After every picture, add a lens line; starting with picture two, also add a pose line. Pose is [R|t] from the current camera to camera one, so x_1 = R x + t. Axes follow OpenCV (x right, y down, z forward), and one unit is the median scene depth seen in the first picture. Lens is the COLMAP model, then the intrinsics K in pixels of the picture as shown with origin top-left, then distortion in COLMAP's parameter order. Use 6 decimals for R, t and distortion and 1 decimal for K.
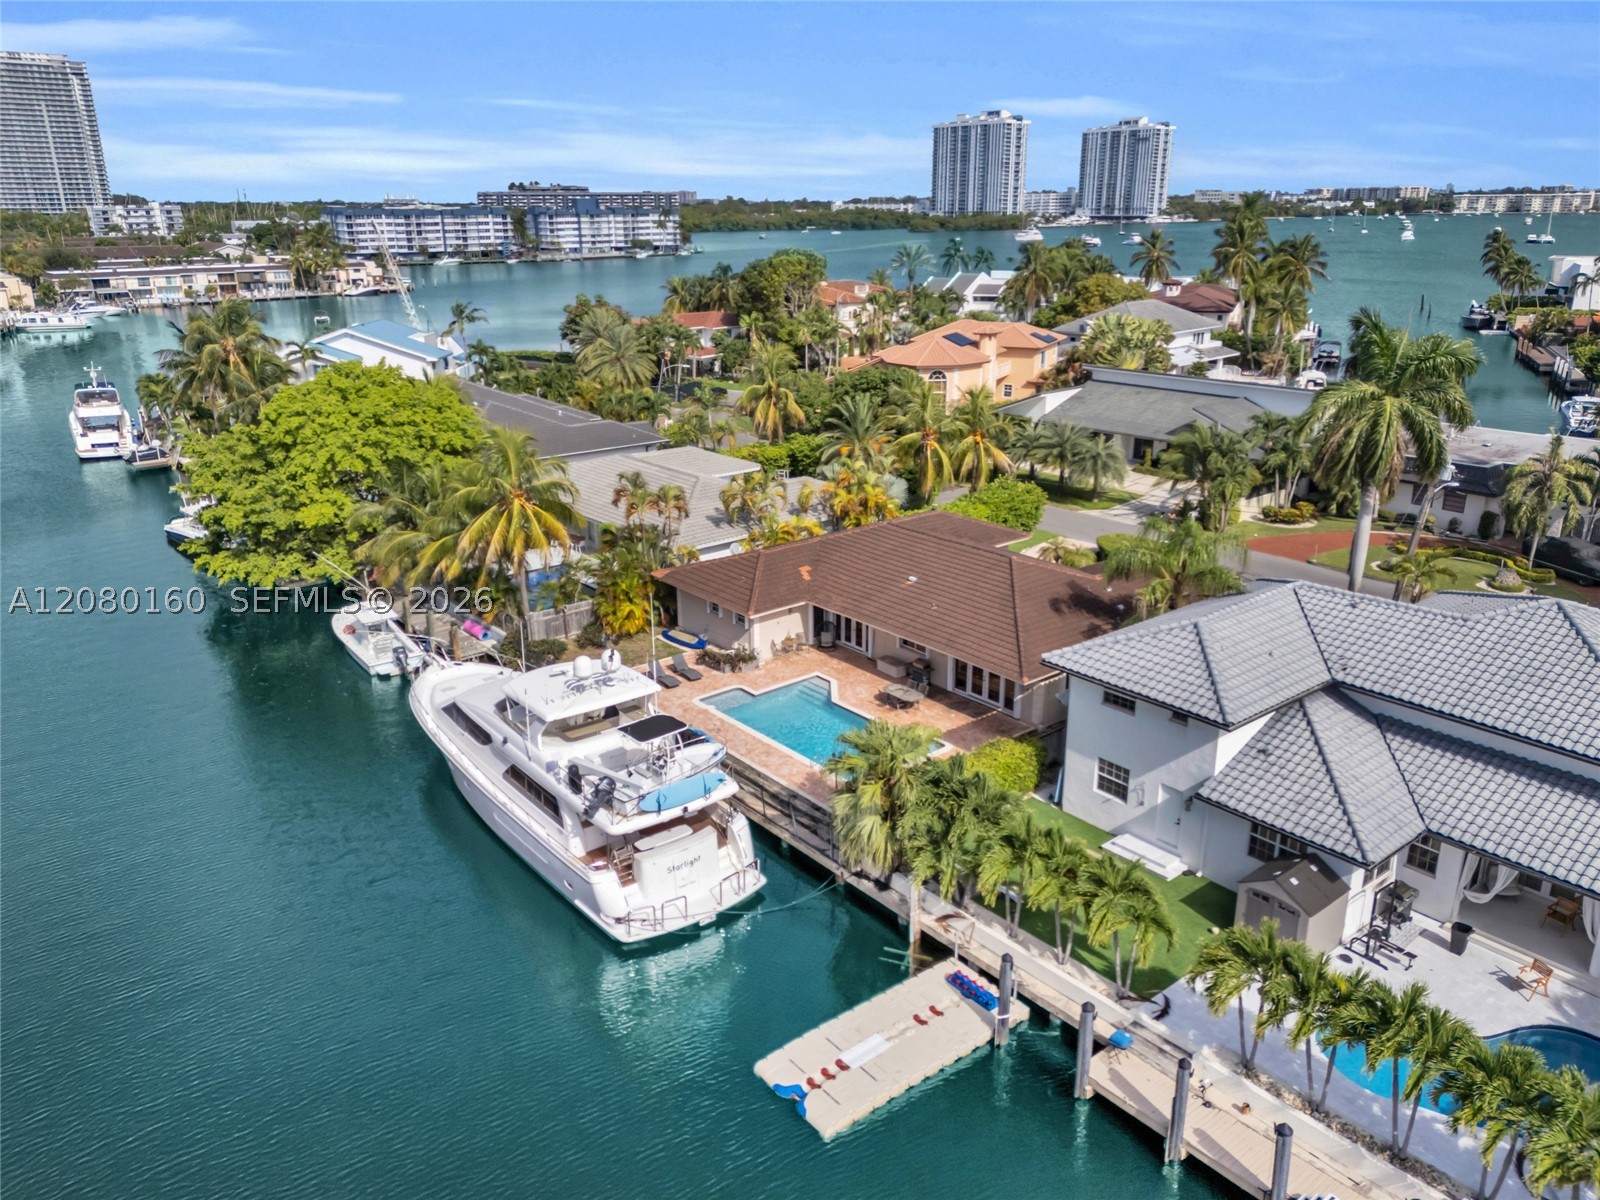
lens RADIAL K [[1201.0, 0, 800.0], [0, 1201.0, 600.0], [0, 0, 1]] dist [0.079736, -0.087746]
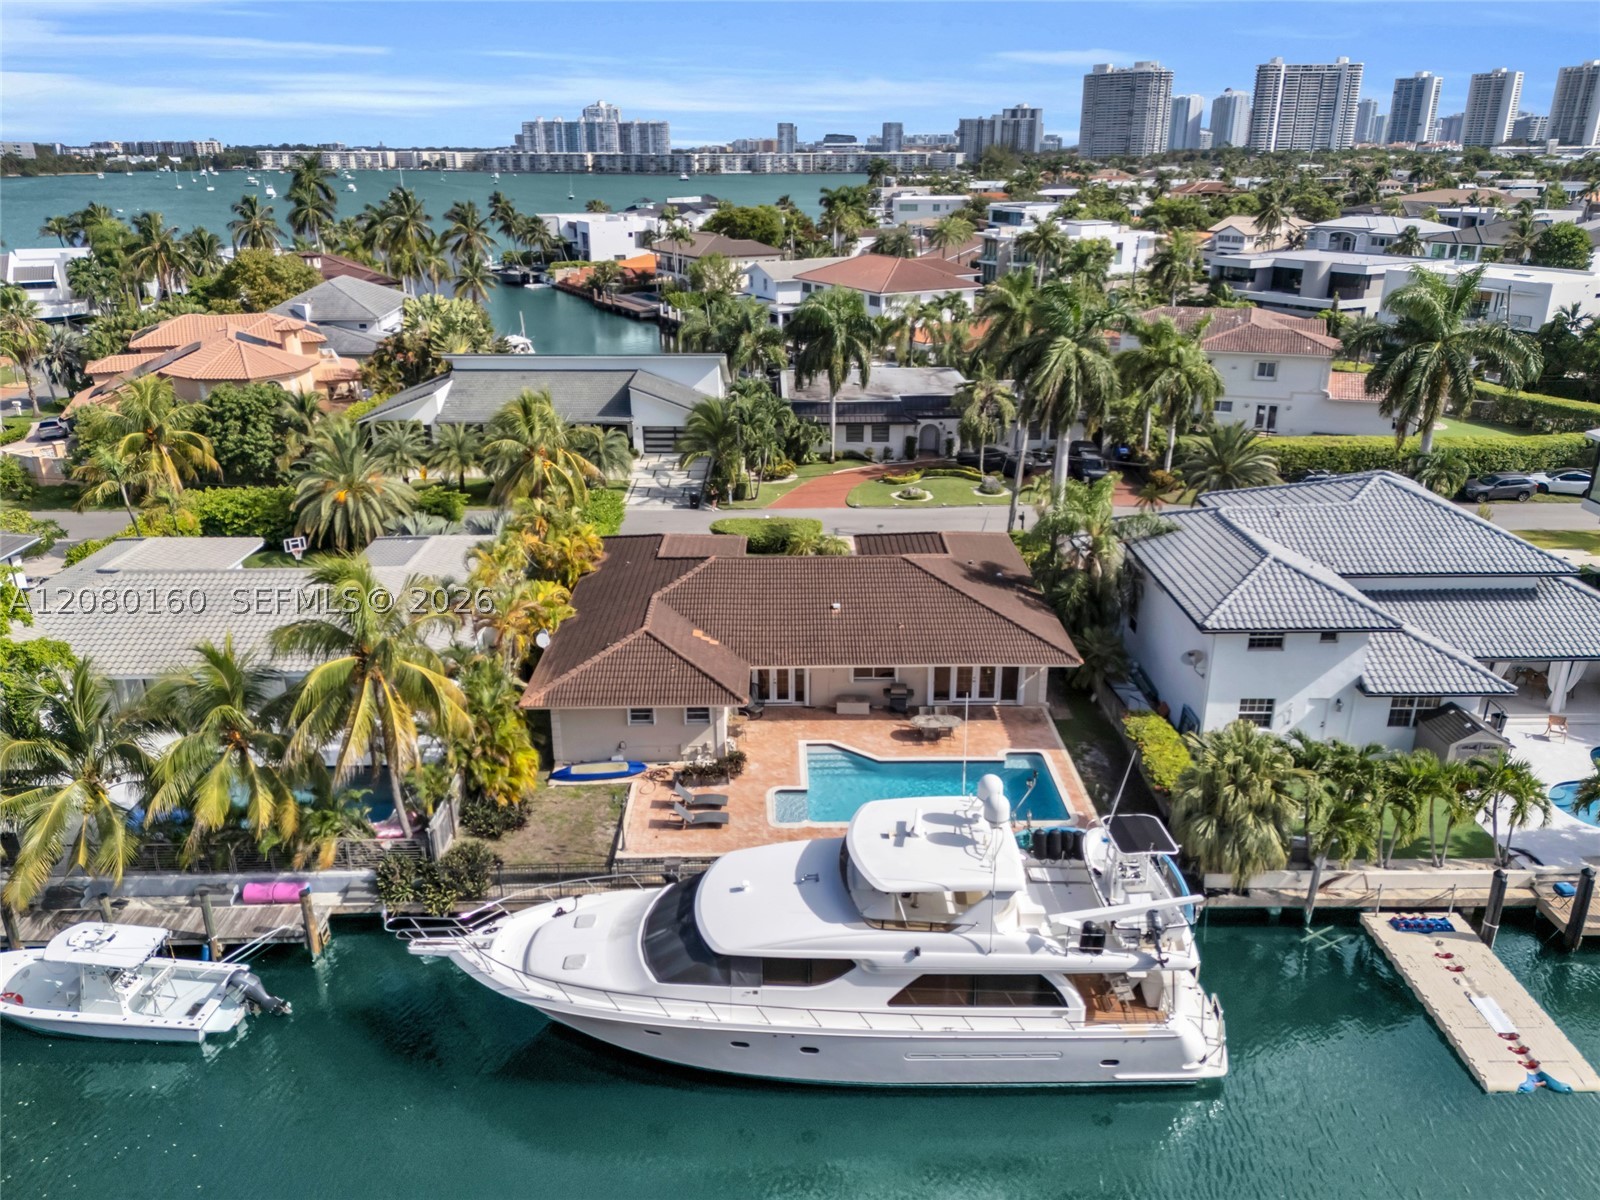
lens RADIAL K [[1201.0, 0, 800.0], [0, 1201.0, 600.0], [0, 0, 1]] dist [0.079736, -0.087746]
pose [[0.610305, -0.267850, 0.745510, -0.554021], [0.242535, 0.959088, 0.146037, -0.148730], [-0.754125, 0.091685, 0.650299, 0.408064]]
